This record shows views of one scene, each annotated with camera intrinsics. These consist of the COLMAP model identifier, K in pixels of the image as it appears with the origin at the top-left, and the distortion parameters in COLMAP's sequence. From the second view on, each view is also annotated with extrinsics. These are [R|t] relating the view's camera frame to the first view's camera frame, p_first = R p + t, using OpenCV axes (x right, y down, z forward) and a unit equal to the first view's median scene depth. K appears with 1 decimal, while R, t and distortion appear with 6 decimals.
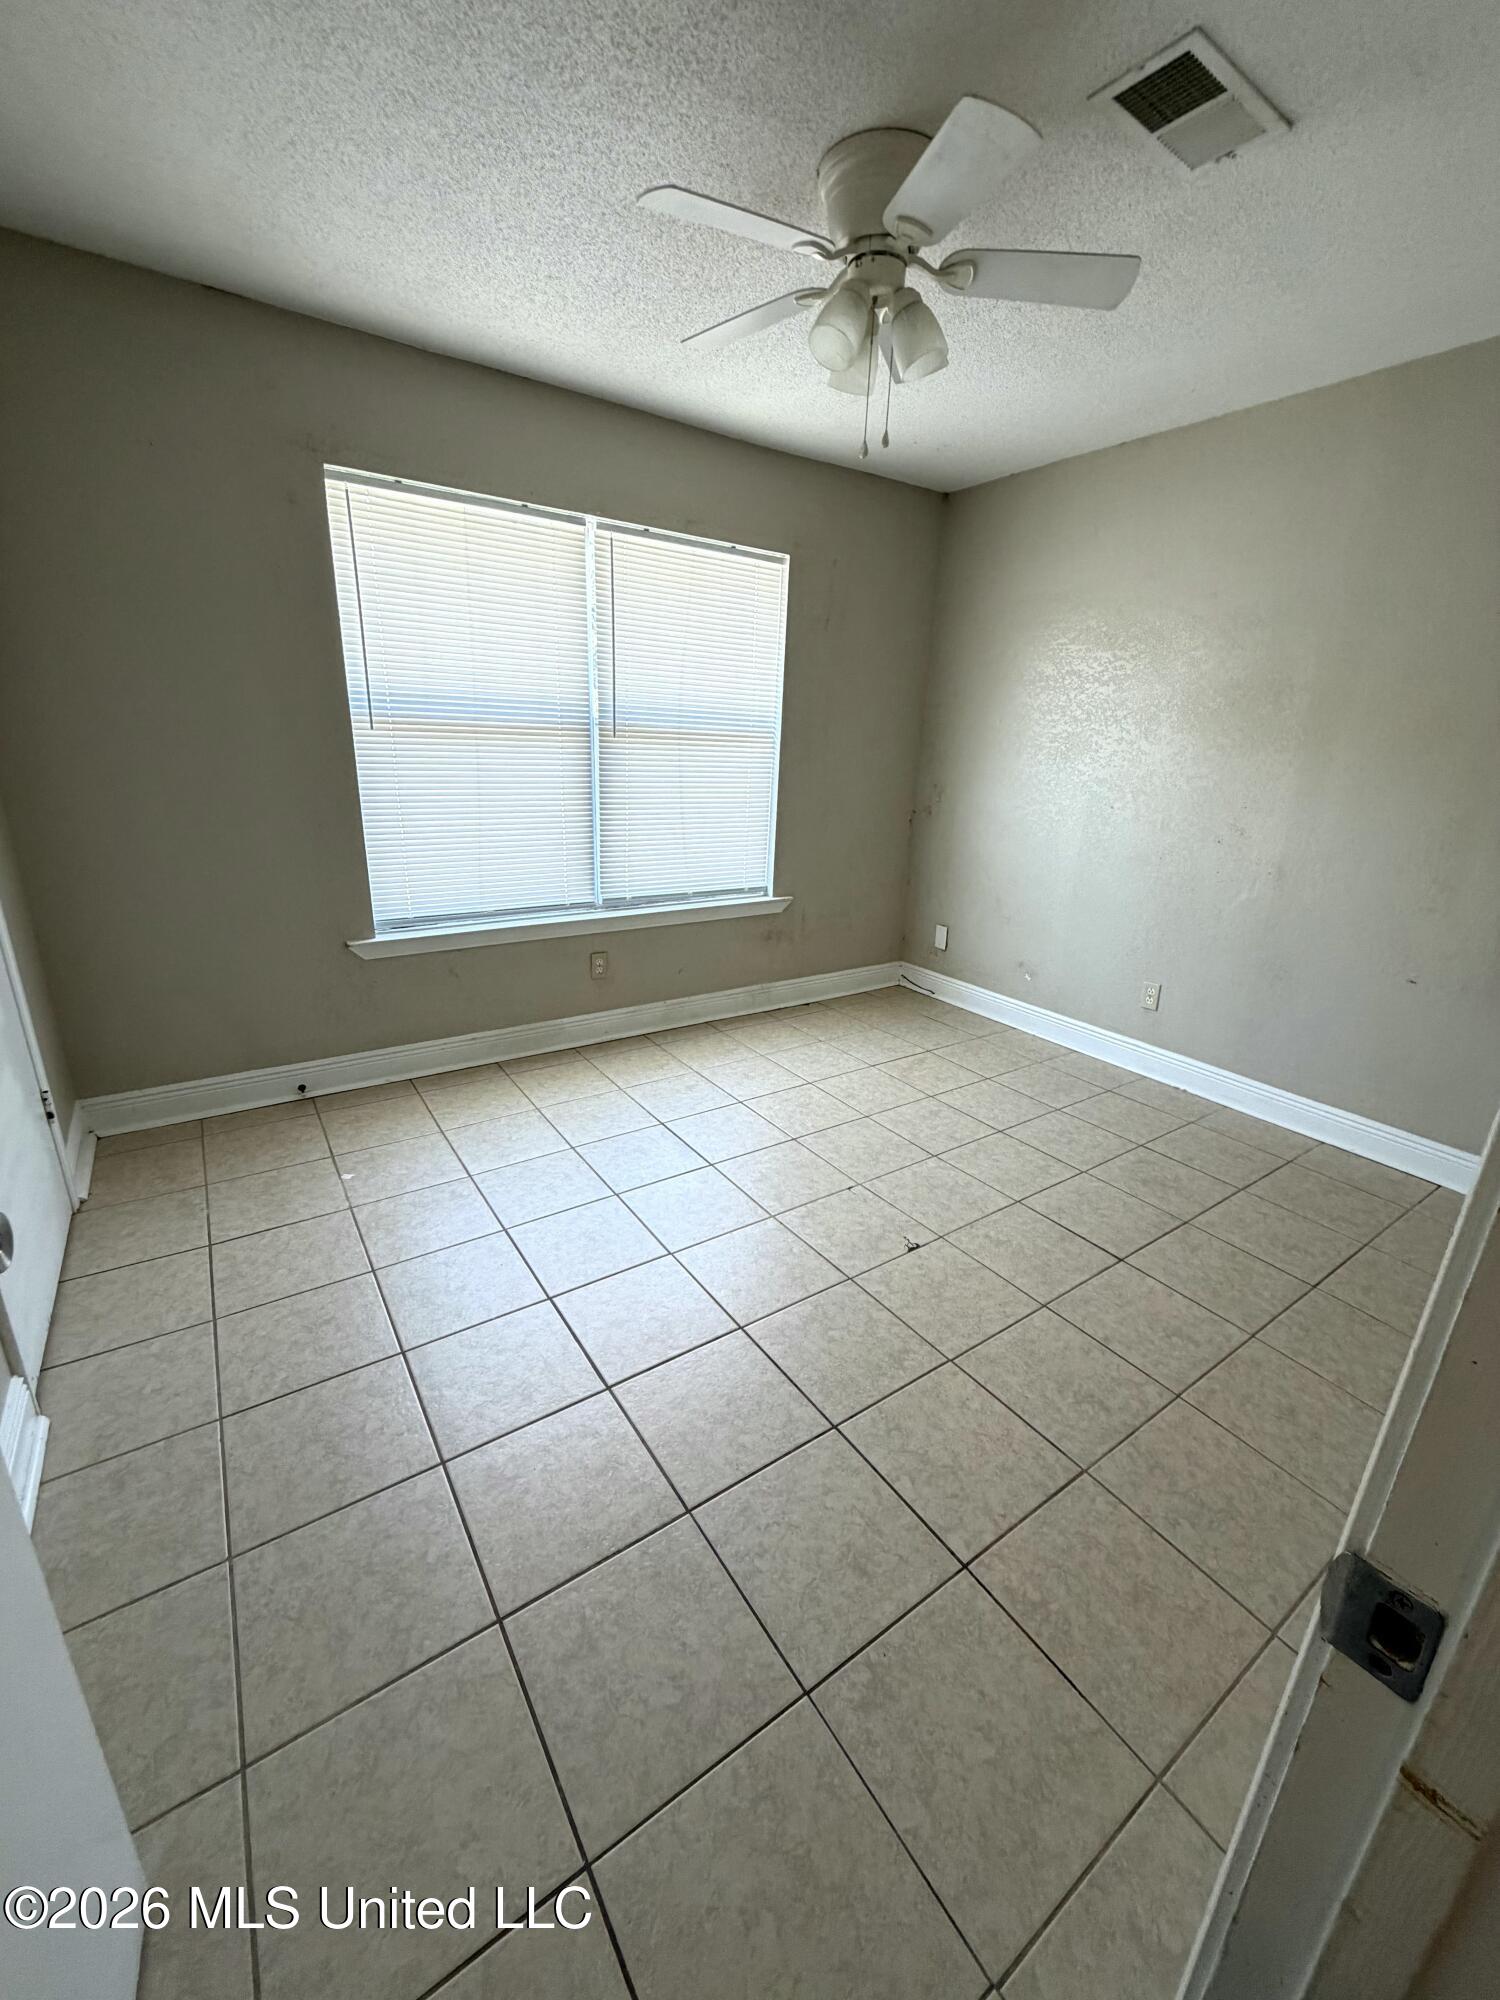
lens RADIAL K [[798.7, 0, 751.7], [0, 798.7, 998.1], [0, 0, 1]] dist [-0.001419, 0.000545]
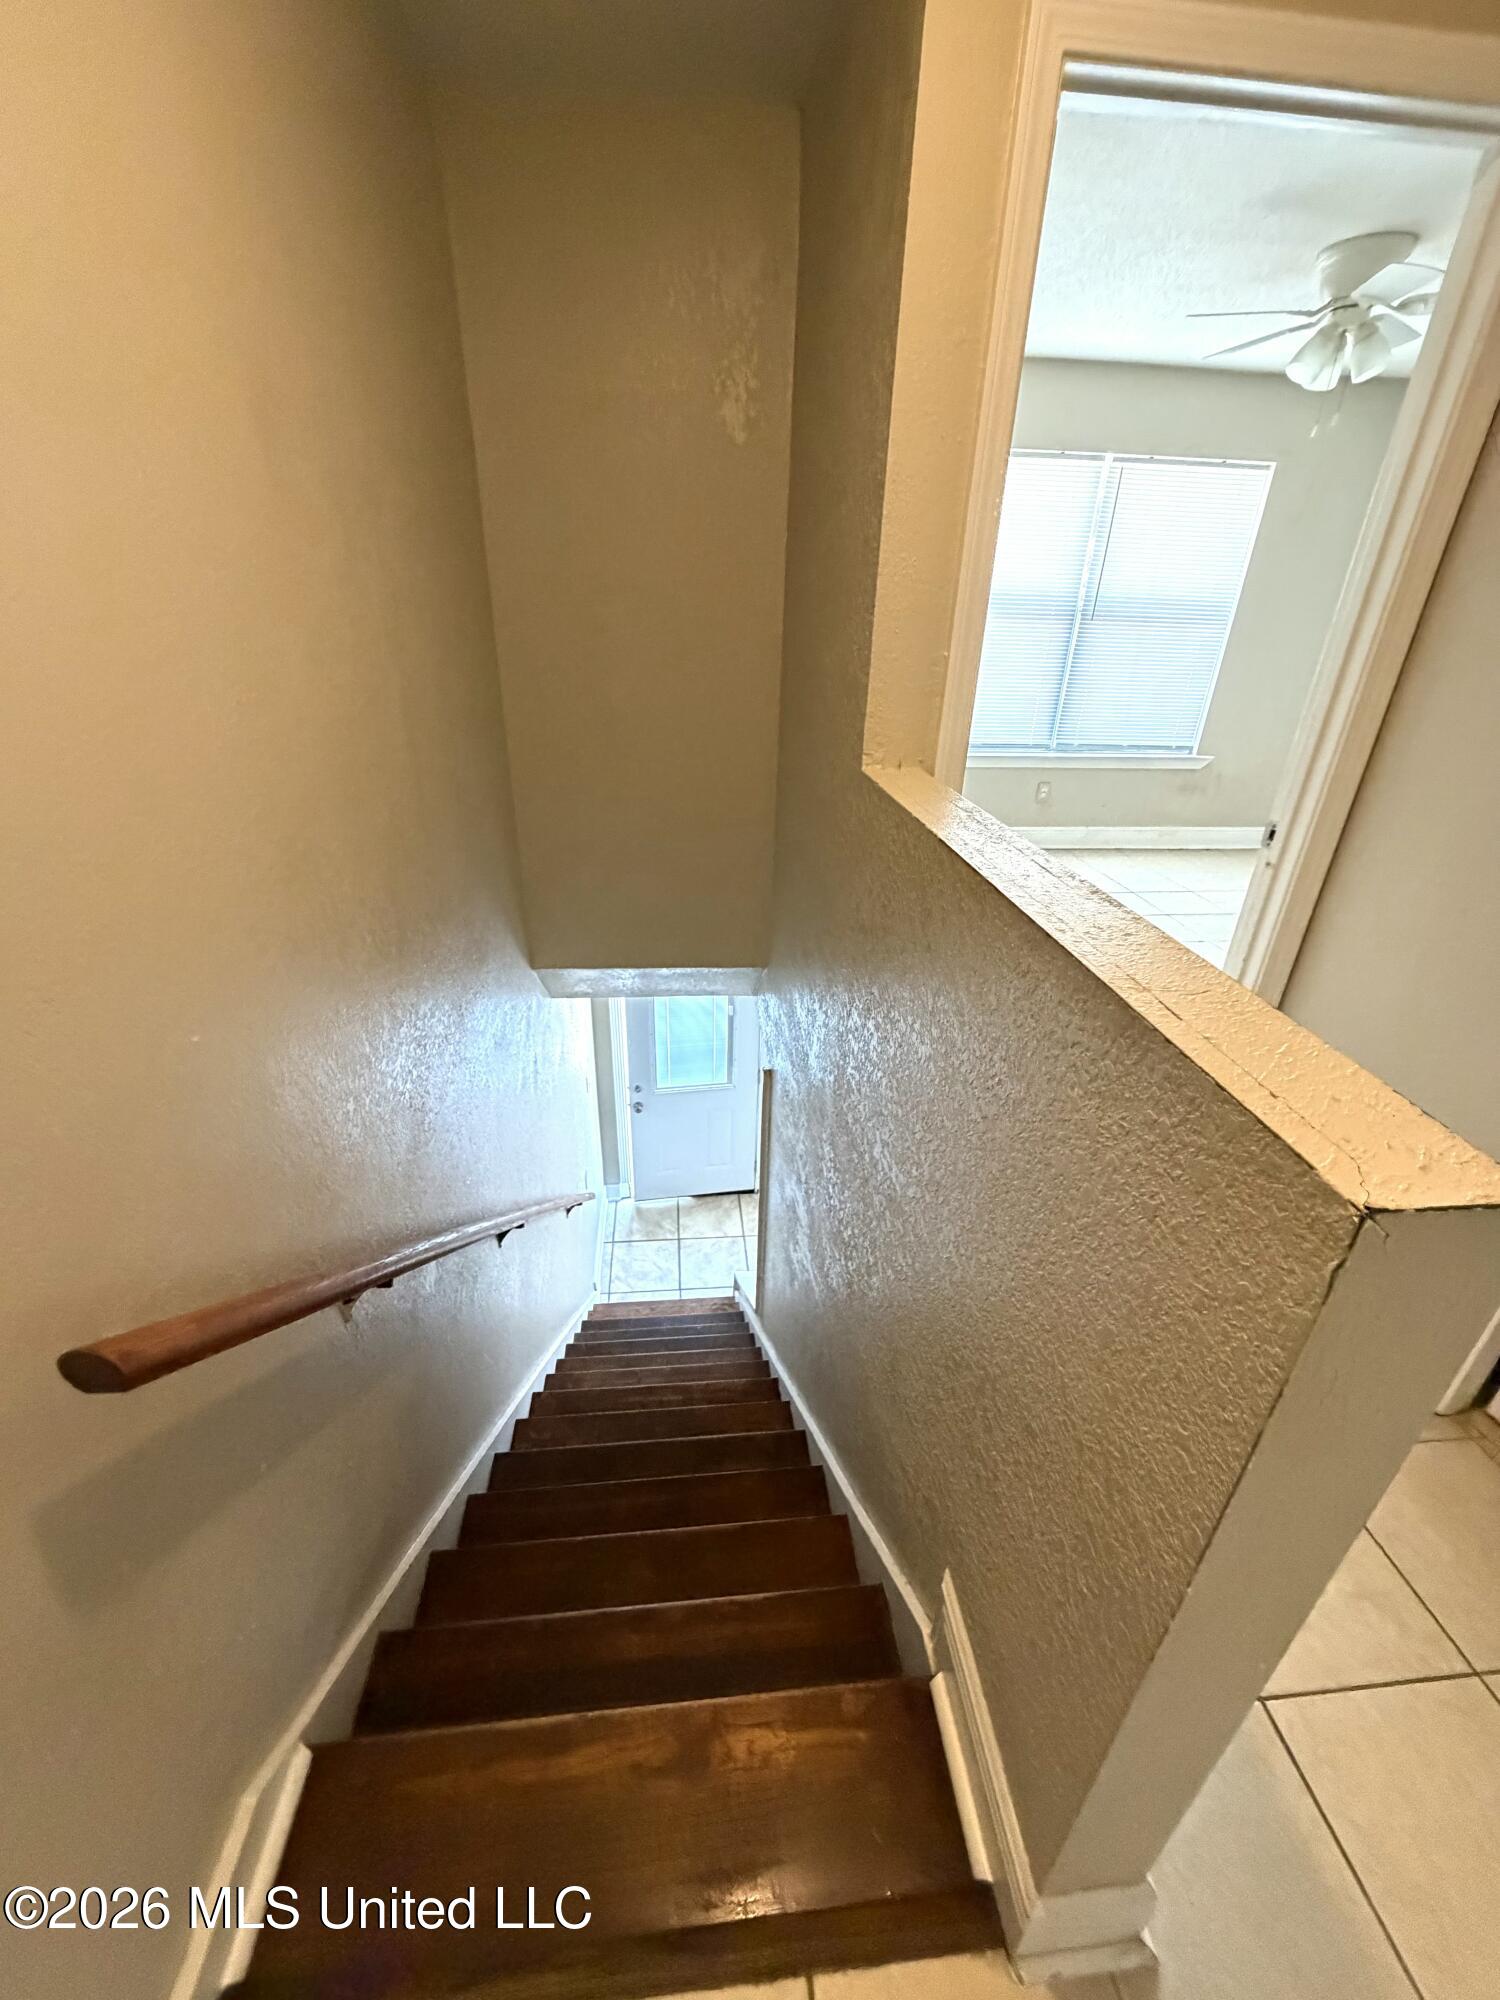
lens RADIAL K [[798.7, 0, 749.4], [0, 798.7, 992.7], [0, 0, 1]] dist [-0.001419, 0.000545]
pose [[0.879215, 0.199824, -0.432495, 0.031512], [-0.147590, 0.977371, 0.151537, 0.174690], [0.452989, -0.069401, 0.888811, -0.521322]]
